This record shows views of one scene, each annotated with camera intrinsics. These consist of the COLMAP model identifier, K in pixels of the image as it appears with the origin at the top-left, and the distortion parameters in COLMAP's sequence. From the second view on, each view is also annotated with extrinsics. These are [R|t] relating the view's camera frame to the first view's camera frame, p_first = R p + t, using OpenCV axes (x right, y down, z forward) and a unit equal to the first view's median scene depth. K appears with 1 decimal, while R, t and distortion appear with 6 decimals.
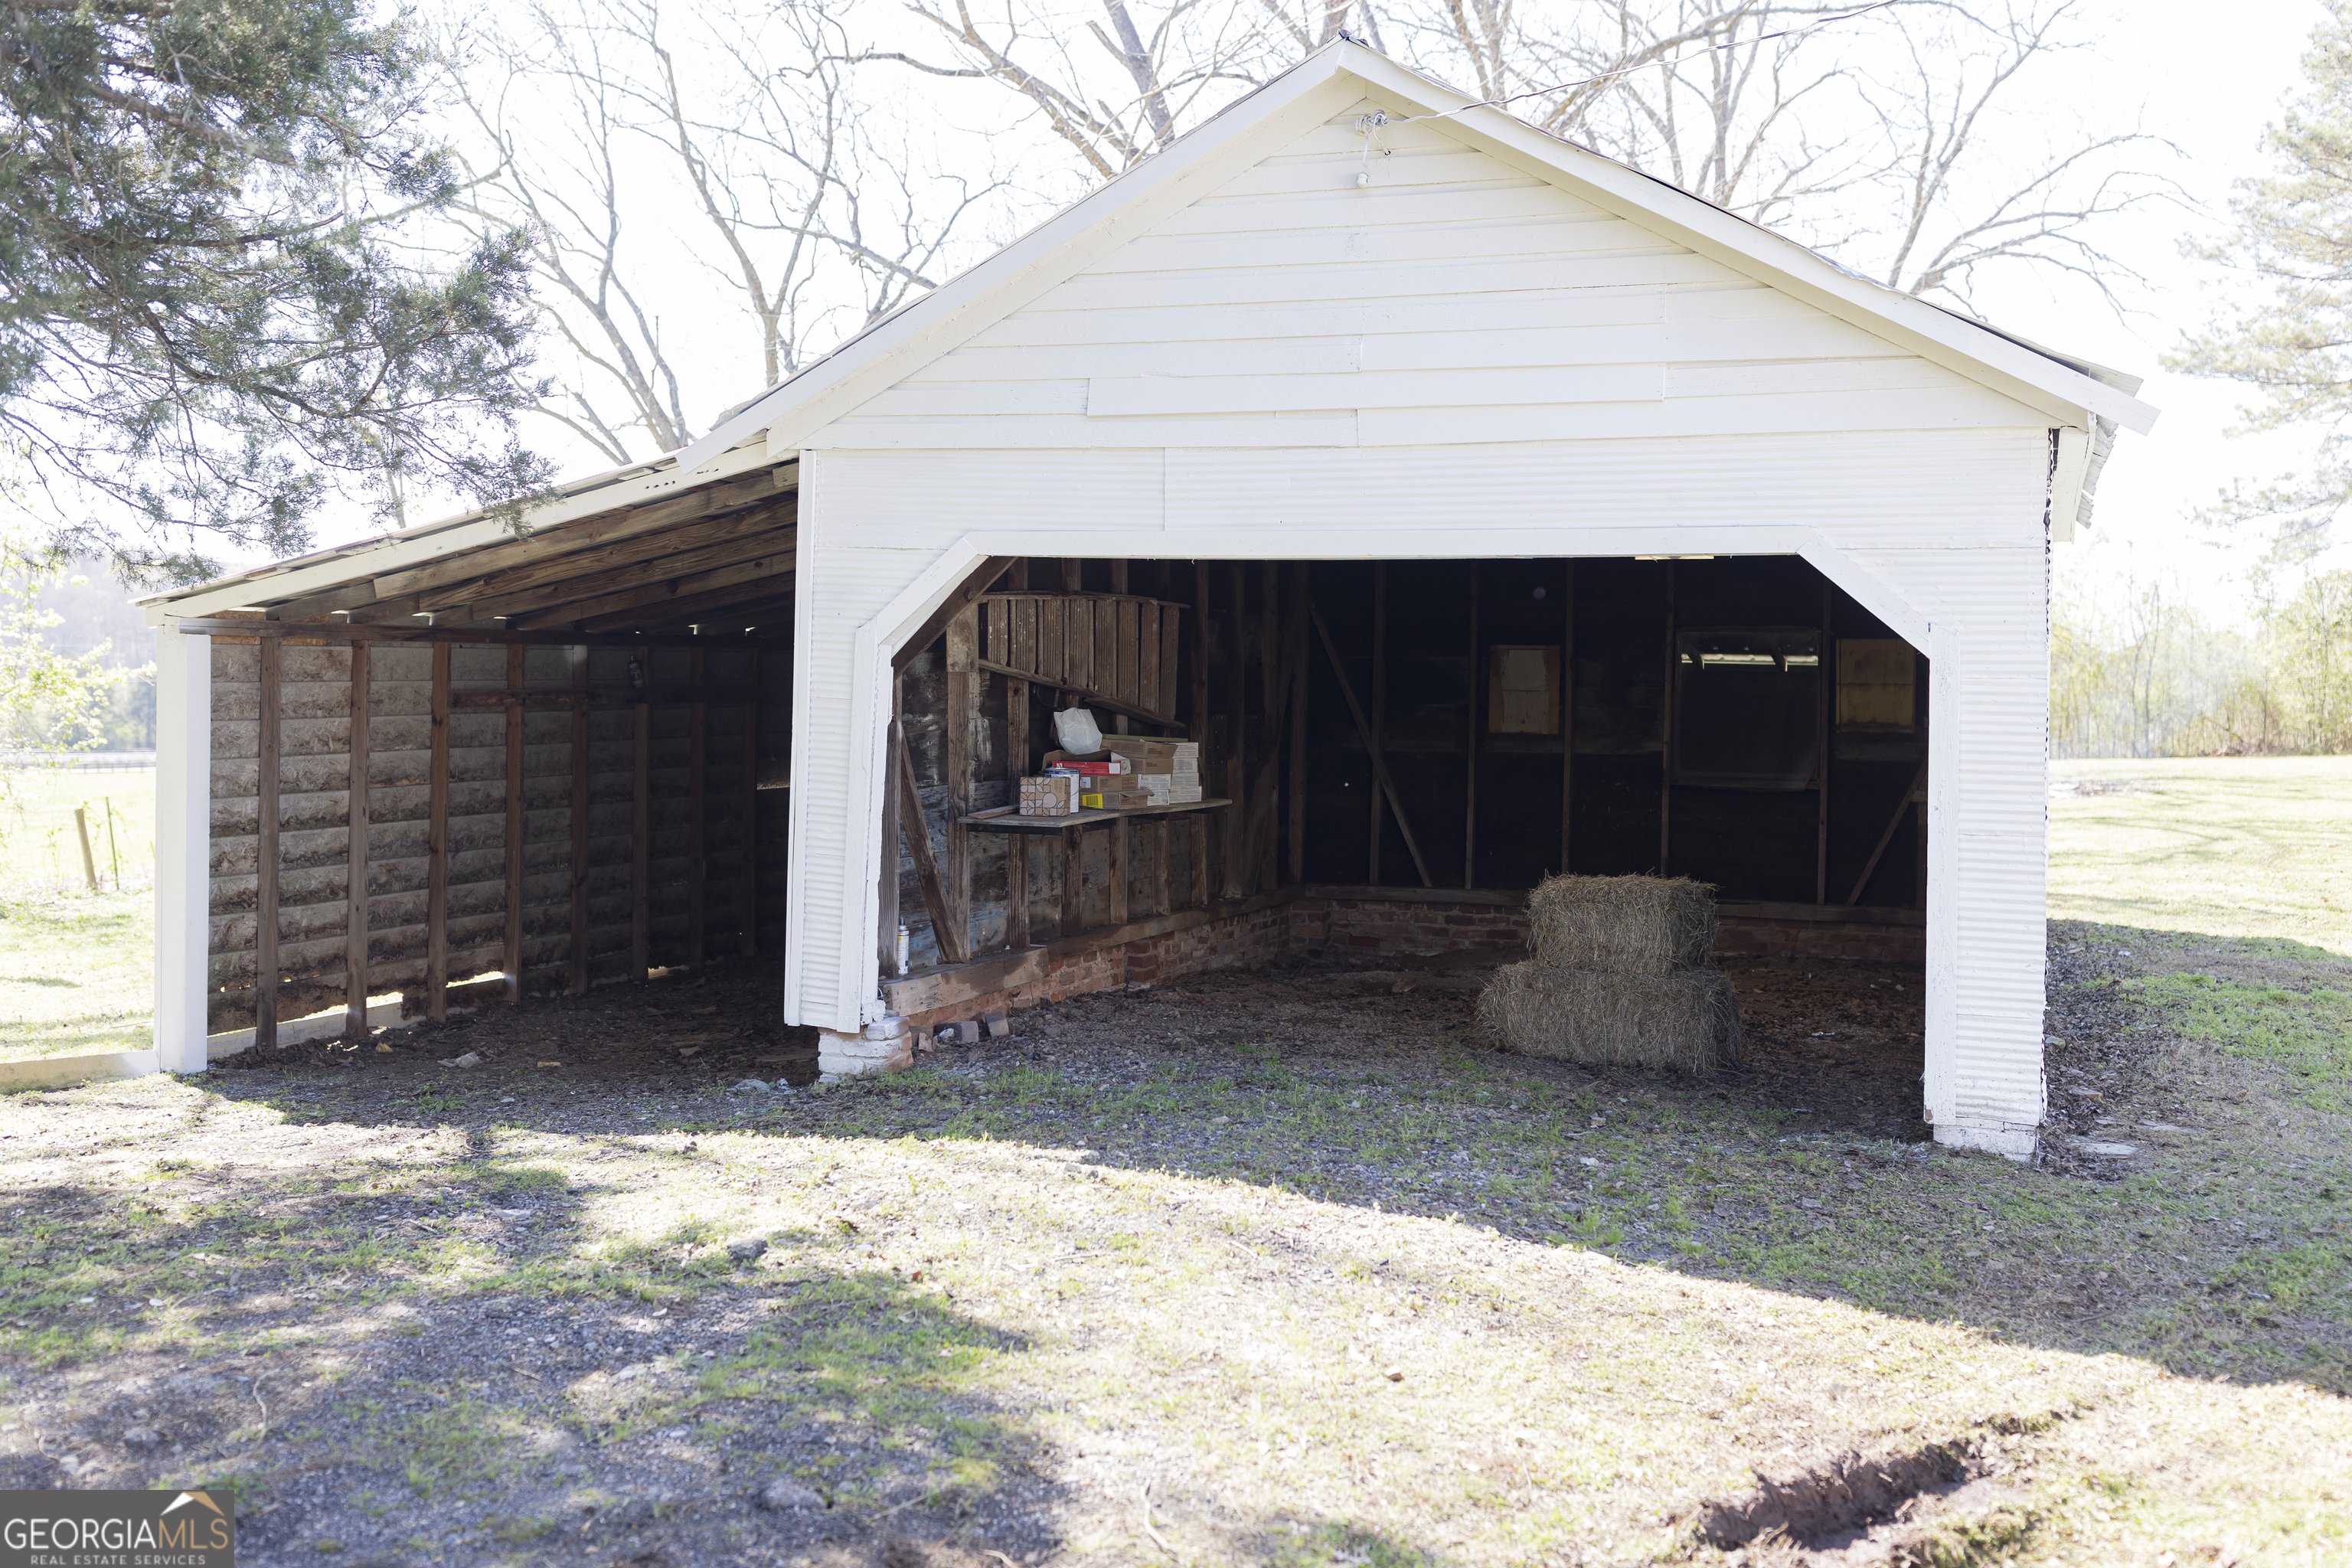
lens RADIAL K [[2239.4, 0, 1173.2], [0, 2239.4, 785.7], [0, 0, 1]] dist [0.002938, 0.001793]
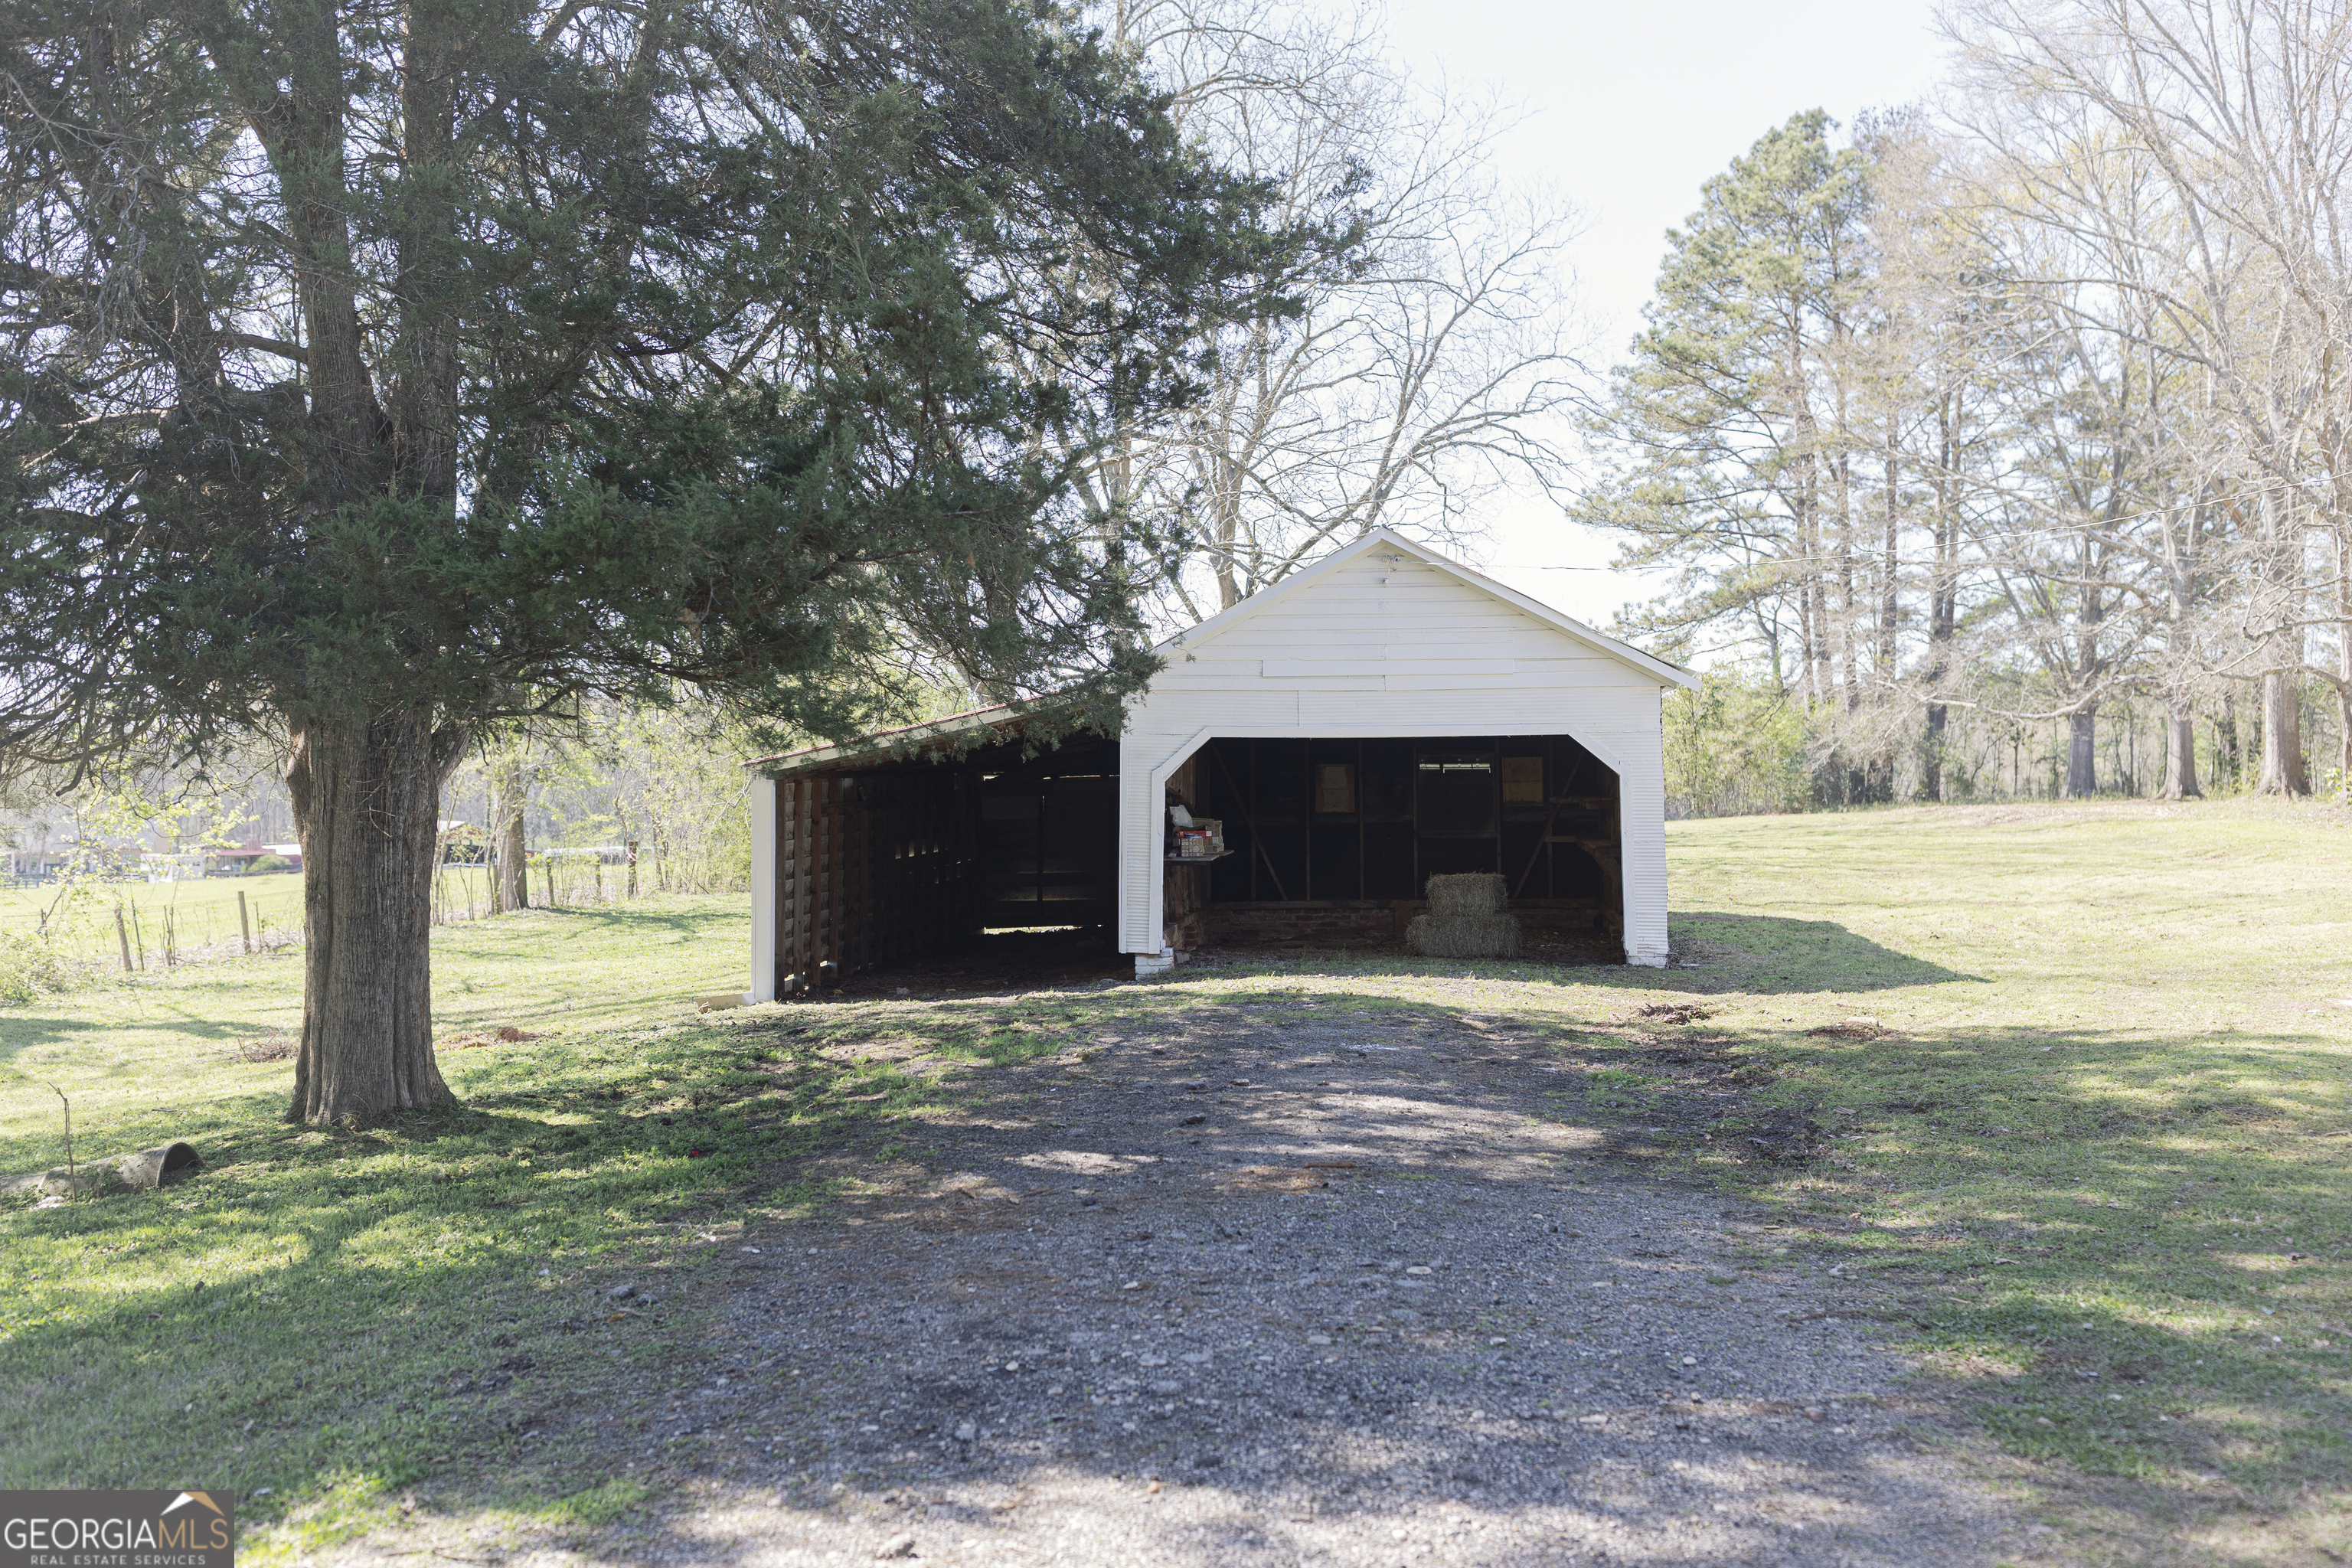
lens RADIAL K [[2244.8, 0, 1175.3], [0, 2244.8, 776.8], [0, 0, 1]] dist [-0.011502, 0.024187]
pose [[0.967401, -0.024625, 0.252051, -0.180235], [0.036100, 0.998507, -0.041003, 0.007355], [-0.250665, 0.048766, 0.966845, -0.305397]]
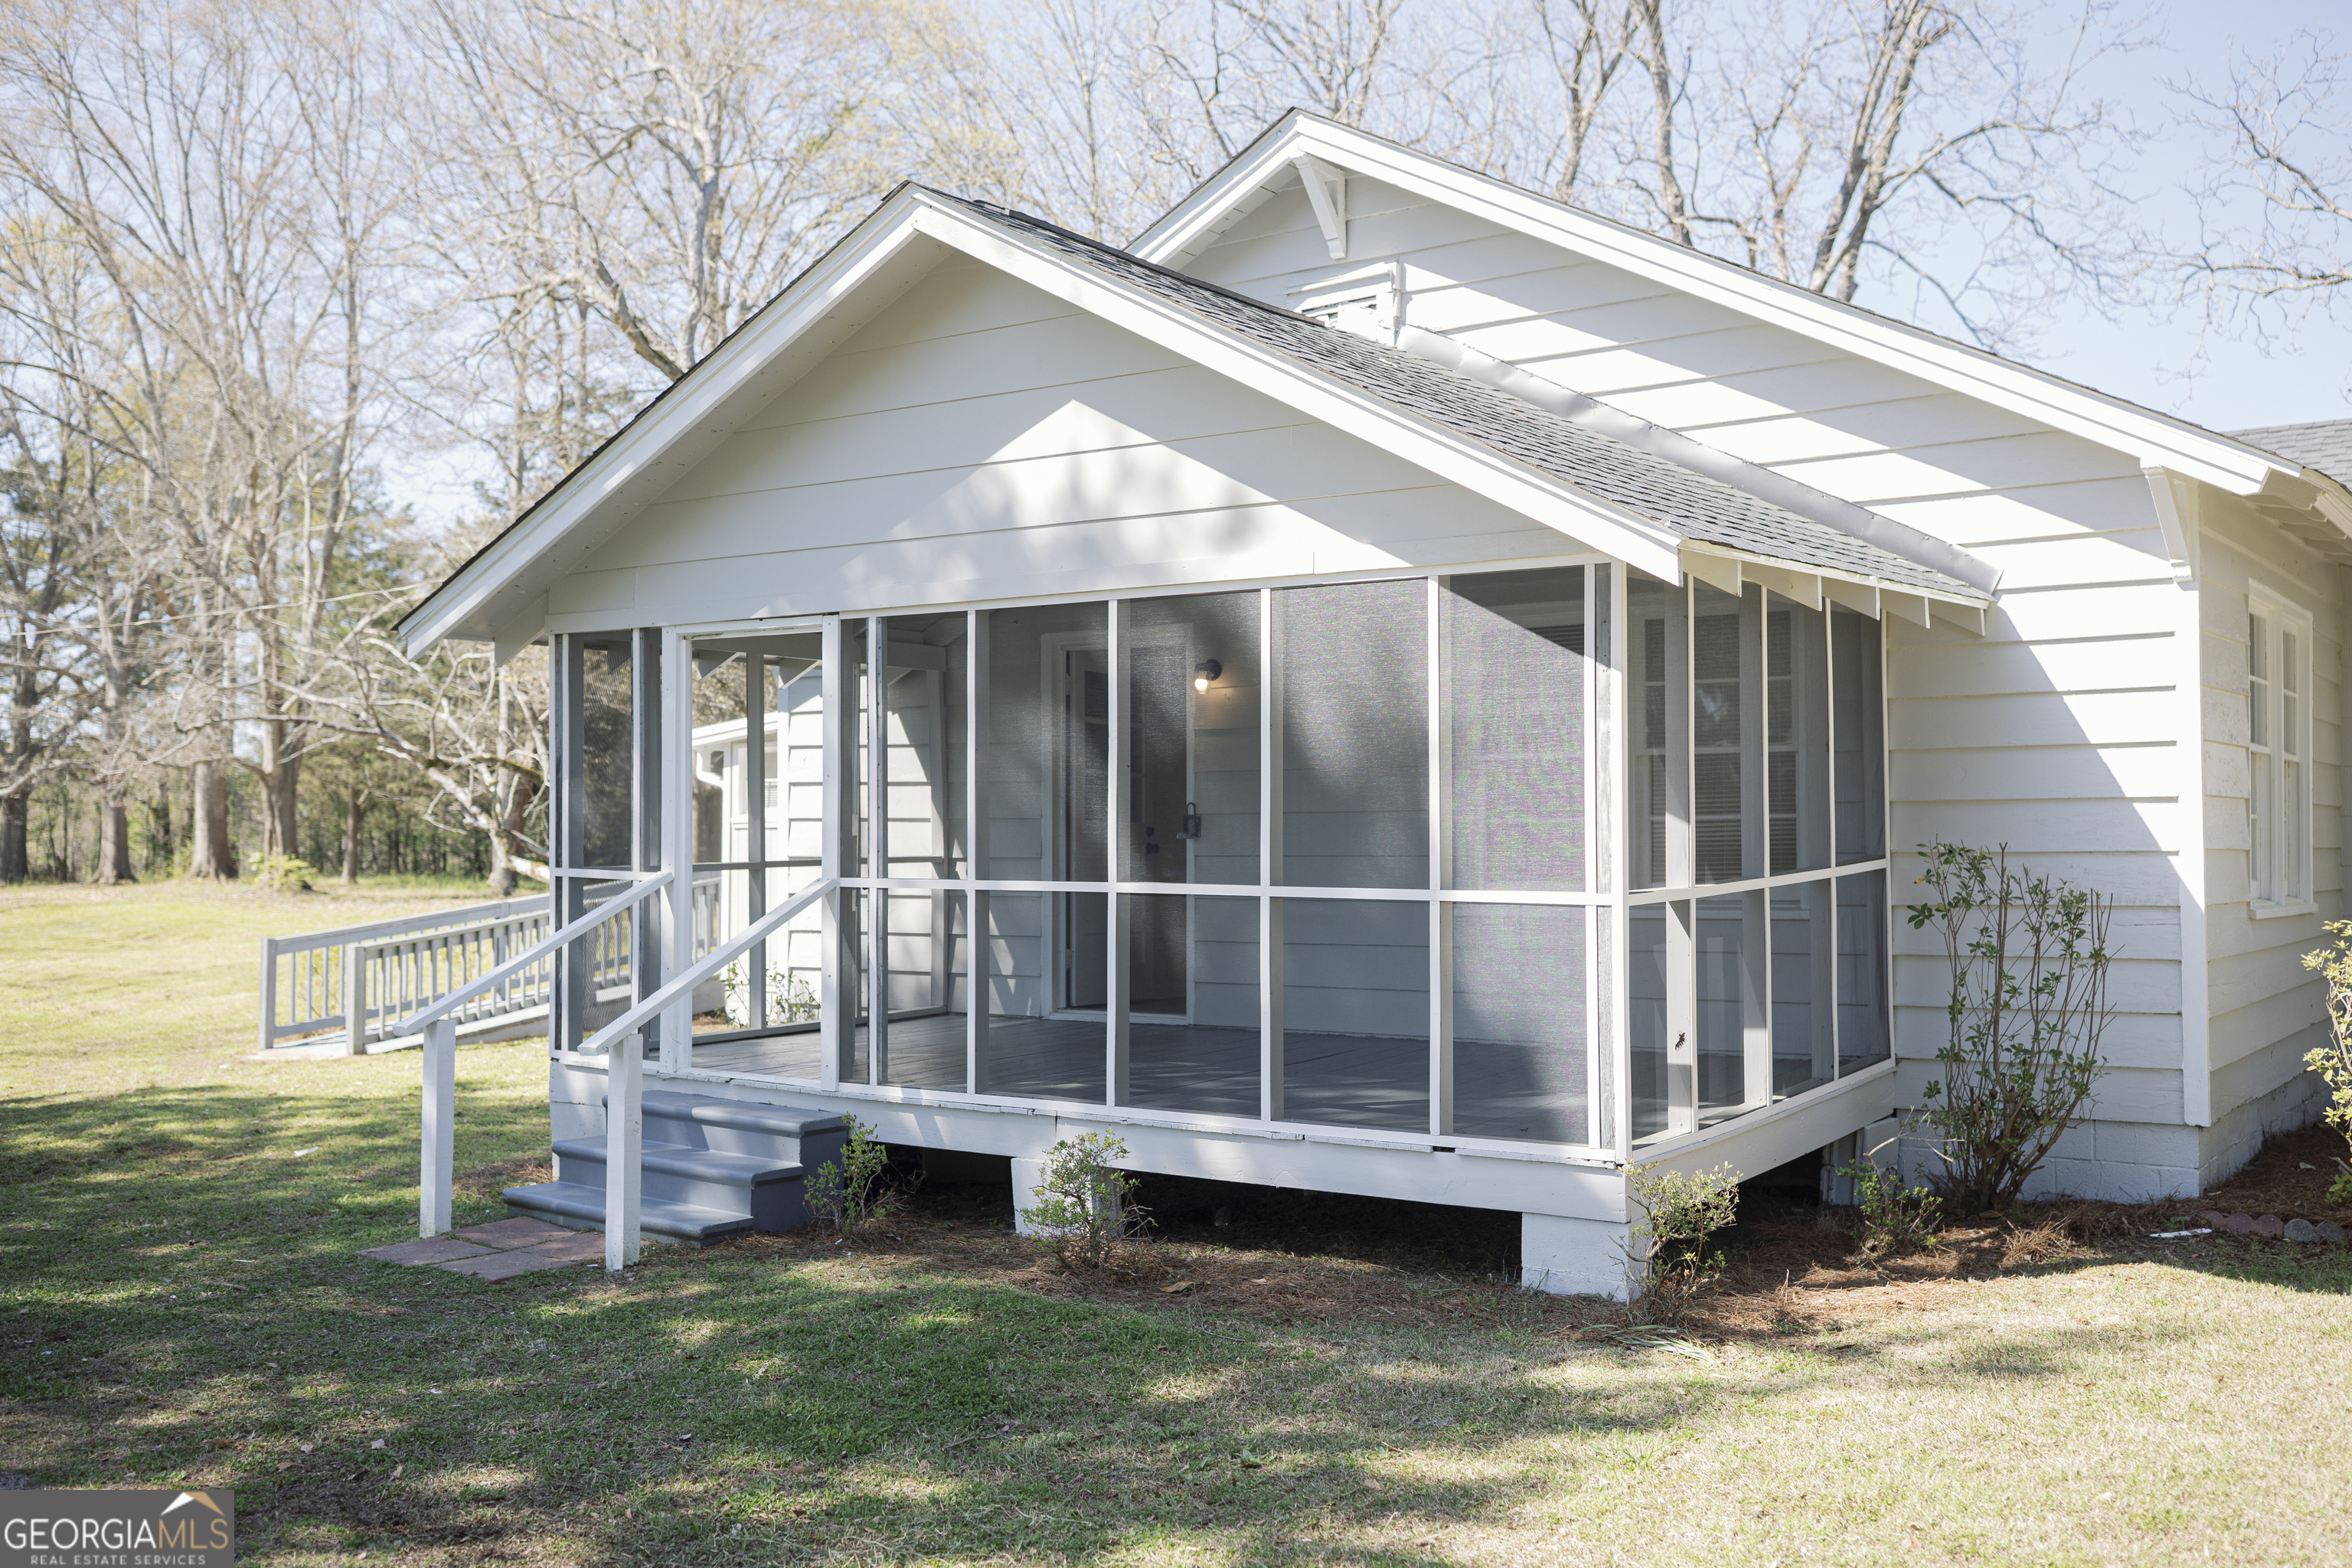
lens RADIAL K [[2242.4, 0, 1176.0], [0, 2242.4, 784.0], [0, 0, 1]] dist [-0.000505, -0.021116]
pose [[0.437114, 0.002235, 0.899403, -0.216823], [0.059033, 0.997769, -0.031170, 0.008033], [-0.897467, 0.066719, 0.436007, -0.352926]]
